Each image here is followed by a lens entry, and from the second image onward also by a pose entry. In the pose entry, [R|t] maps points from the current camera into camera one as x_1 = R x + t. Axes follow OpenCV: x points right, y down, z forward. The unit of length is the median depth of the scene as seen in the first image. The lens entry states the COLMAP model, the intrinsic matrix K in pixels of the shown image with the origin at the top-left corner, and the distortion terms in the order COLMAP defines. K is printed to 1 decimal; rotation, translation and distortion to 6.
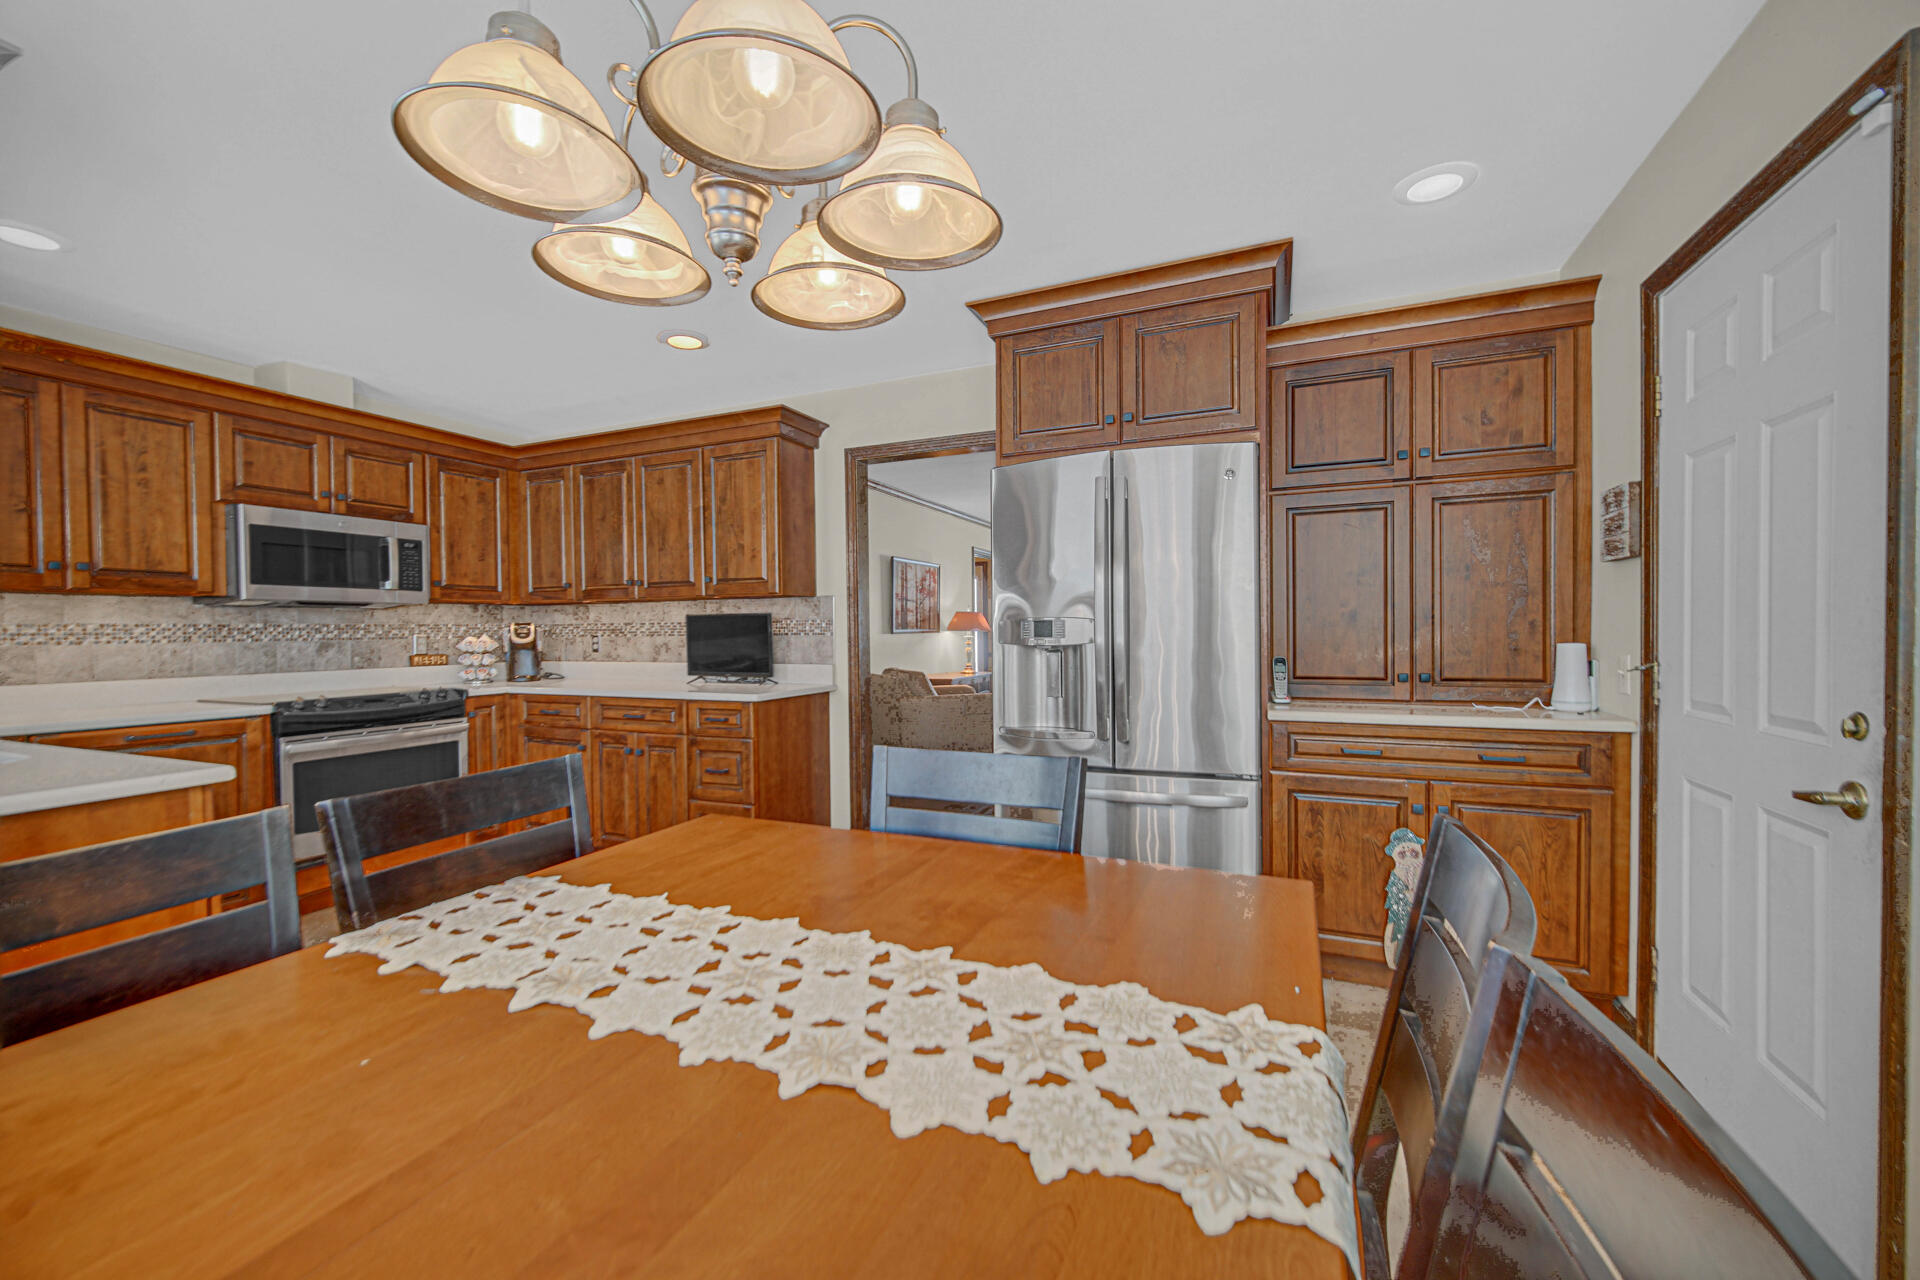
lens RADIAL K [[754.4, 0, 960.4], [0, 754.4, 641.1], [0, 0, 1]] dist [-0.002131, 0.000831]
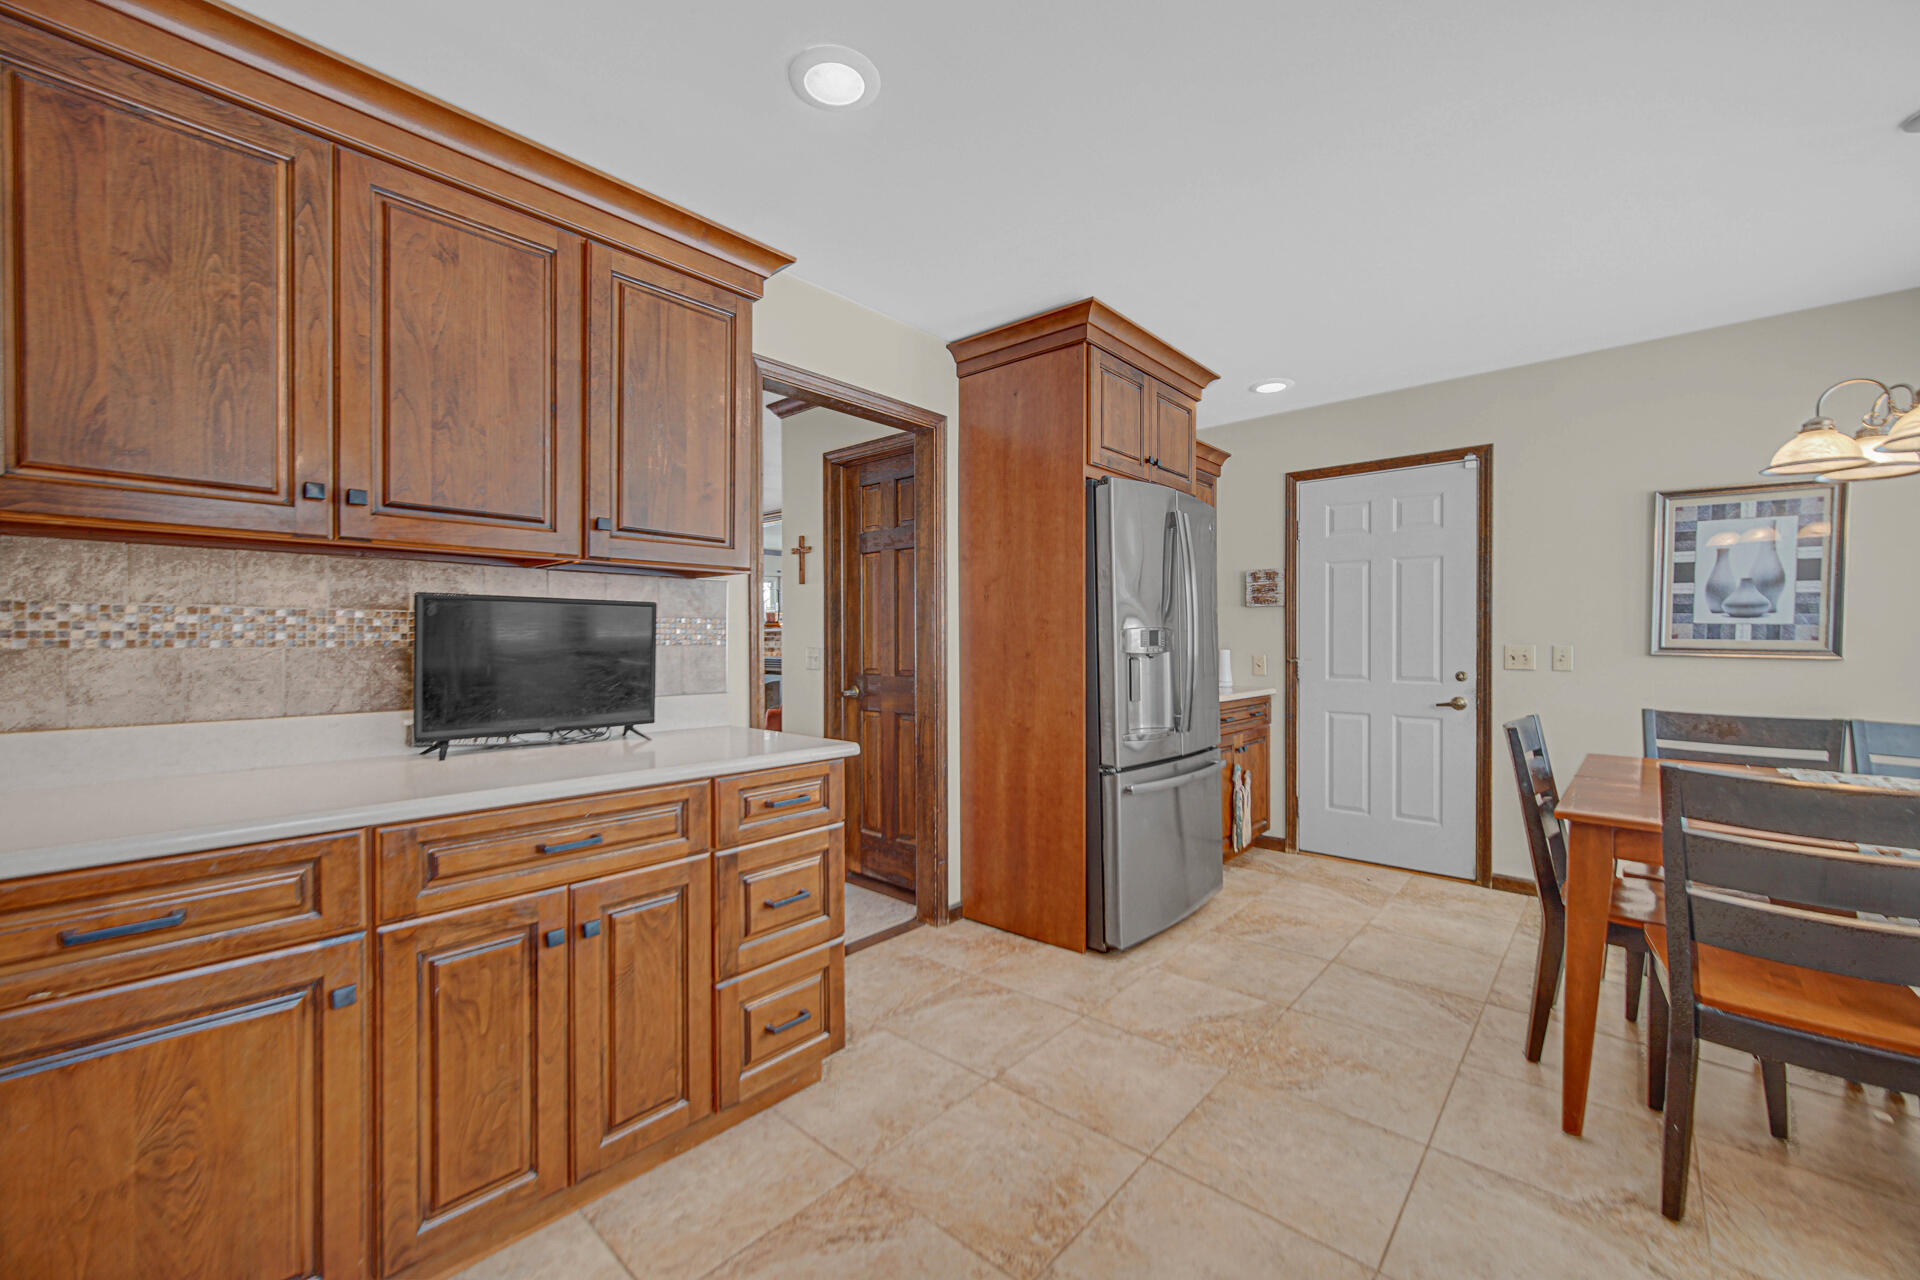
lens RADIAL K [[754.4, 0, 963.9], [0, 754.4, 639.4], [0, 0, 1]] dist [-0.002131, 0.000831]
pose [[0.316429, 0.011190, 0.948550, -0.697441], [0.011211, 0.999816, -0.015535, -0.000456], [-0.948550, 0.015550, 0.316245, 0.633030]]
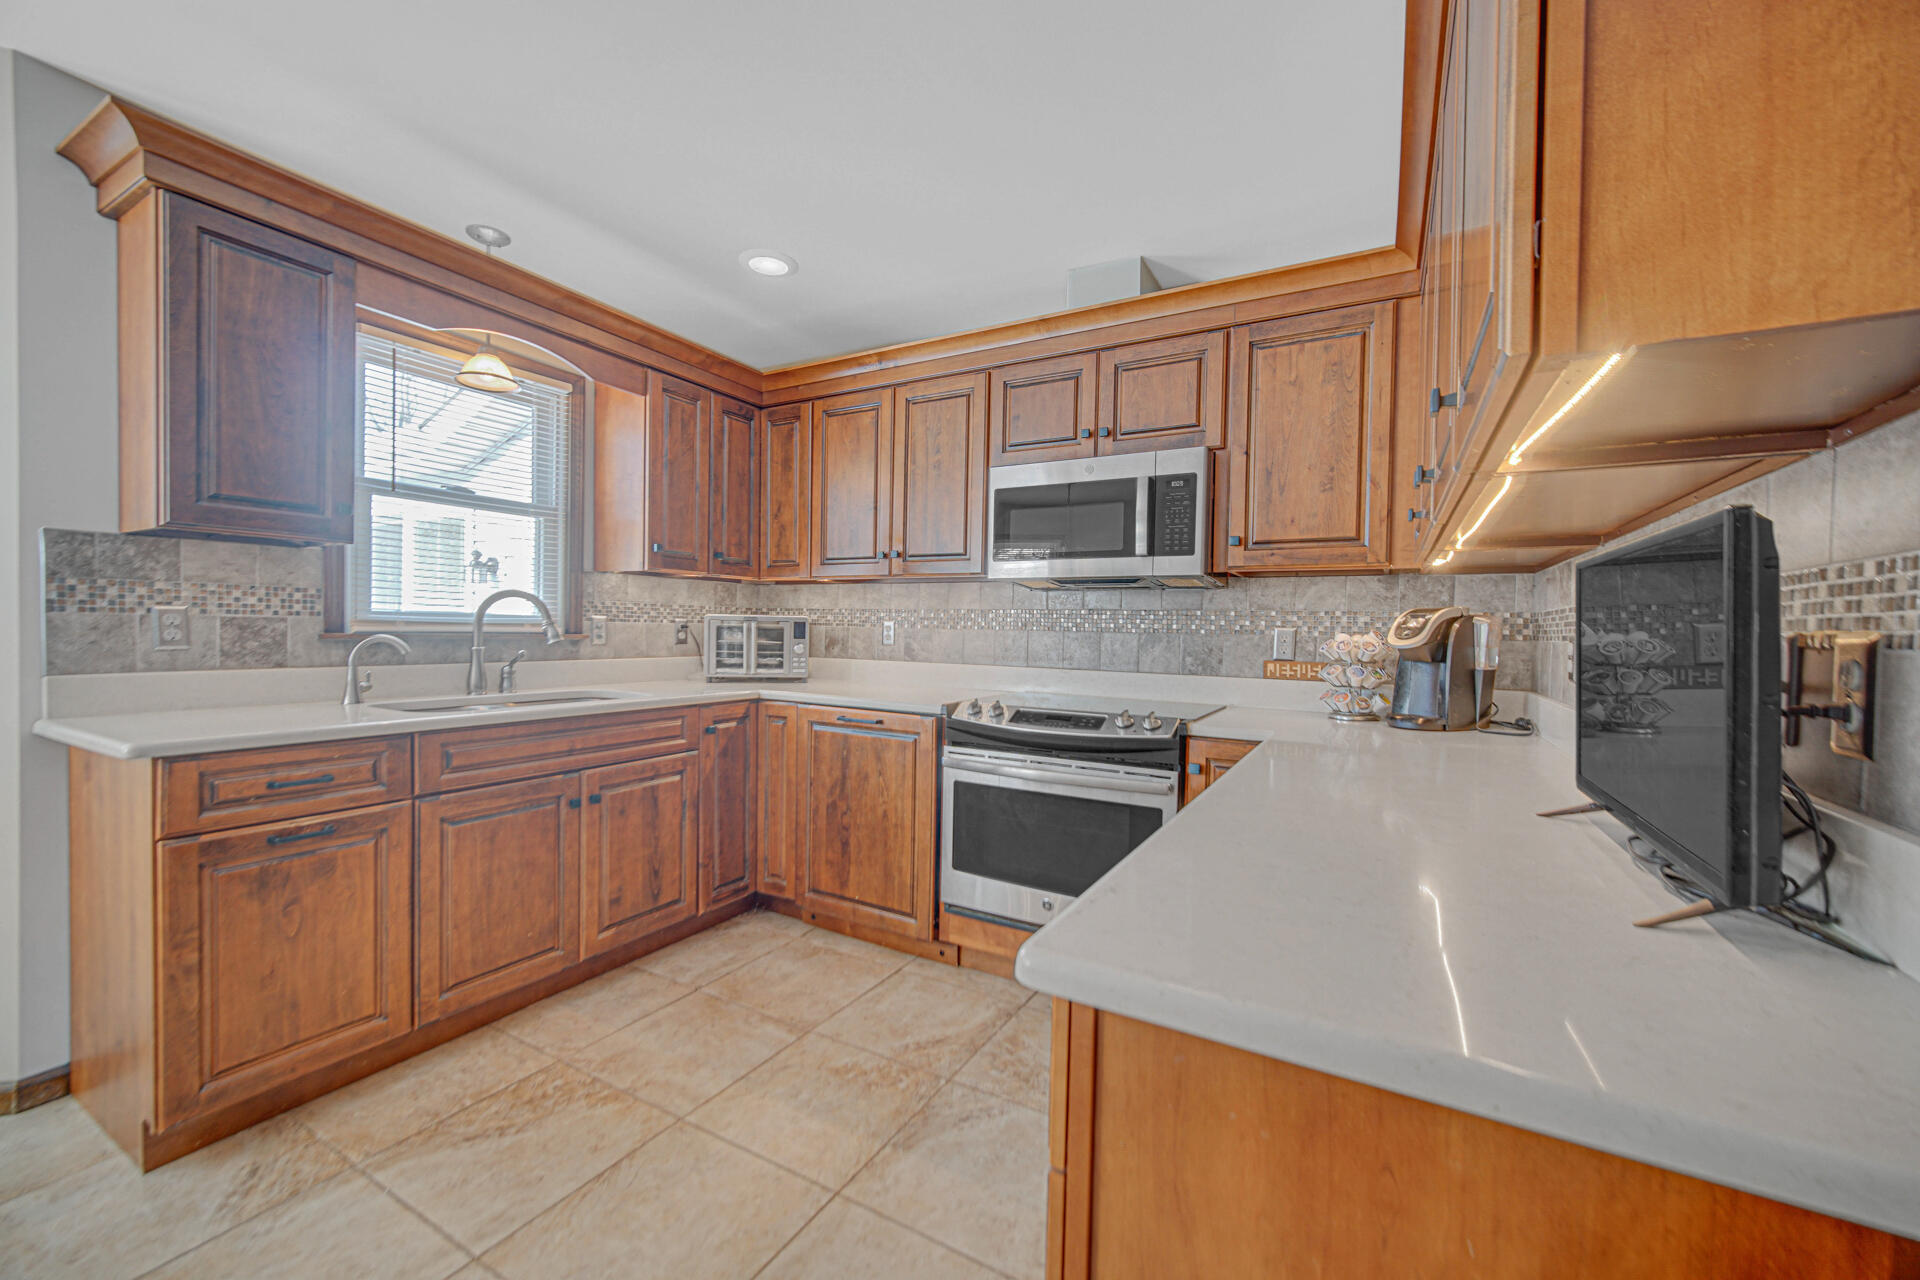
lens RADIAL K [[754.4, 0, 960.3], [0, 754.4, 641.9], [0, 0, 1]] dist [-0.002131, 0.000831]
pose [[-0.118146, 0.026761, -0.992636, -0.075393], [-0.034676, 0.998916, 0.031058, -0.007604], [0.992391, 0.038090, -0.117090, 0.869145]]
